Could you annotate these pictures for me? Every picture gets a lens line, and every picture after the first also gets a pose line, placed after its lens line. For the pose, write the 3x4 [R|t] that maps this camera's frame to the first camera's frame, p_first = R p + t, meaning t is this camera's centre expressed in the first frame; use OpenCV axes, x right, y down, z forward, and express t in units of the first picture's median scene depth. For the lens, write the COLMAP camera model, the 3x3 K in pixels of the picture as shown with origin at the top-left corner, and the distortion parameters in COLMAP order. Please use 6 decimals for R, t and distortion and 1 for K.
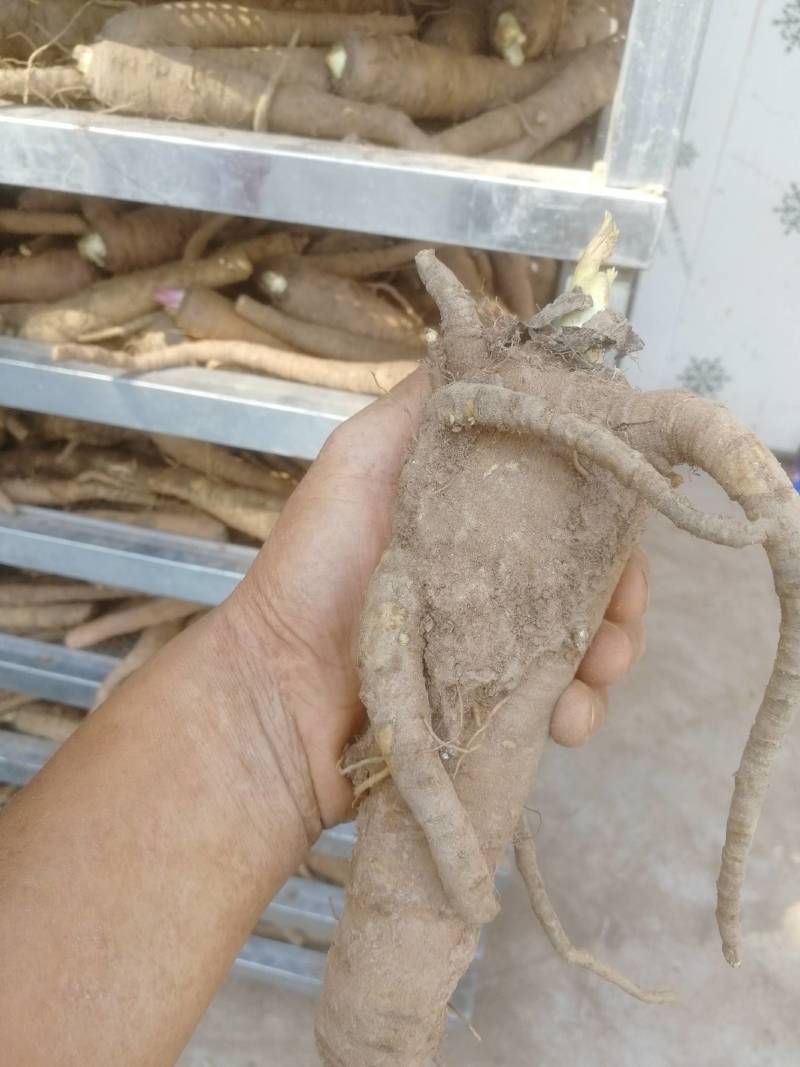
lens RADIAL K [[856.4, 0, 394.3], [0, 856.4, 529.5], [0, 0, 1]] dist [0.001609, -0.001030]
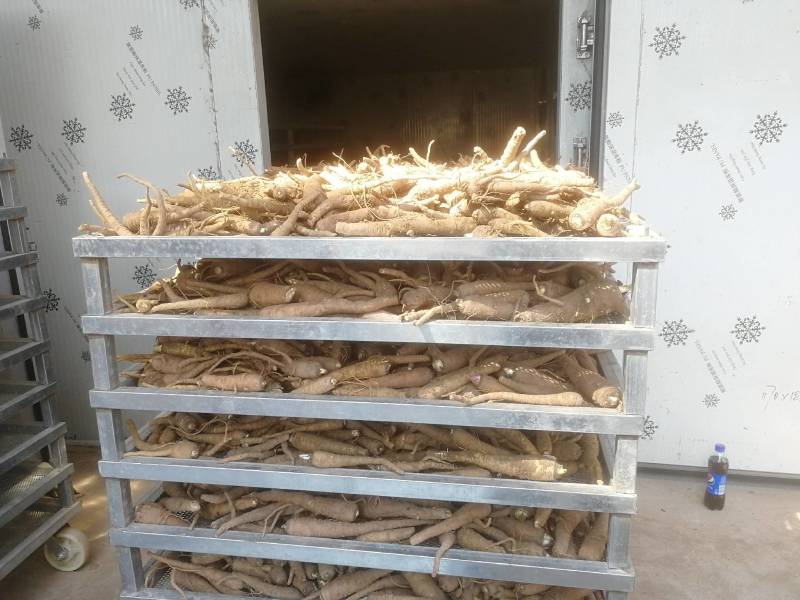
lens RADIAL K [[642.1, 0, 403.3], [0, 642.1, 297.7], [0, 0, 1]] dist [0.001609, -0.001030]
pose [[0.995420, -0.079306, 0.053384, -0.564943], [0.094630, 0.896710, -0.432384, 0.354597], [-0.013580, 0.435455, 0.900108, -0.933812]]
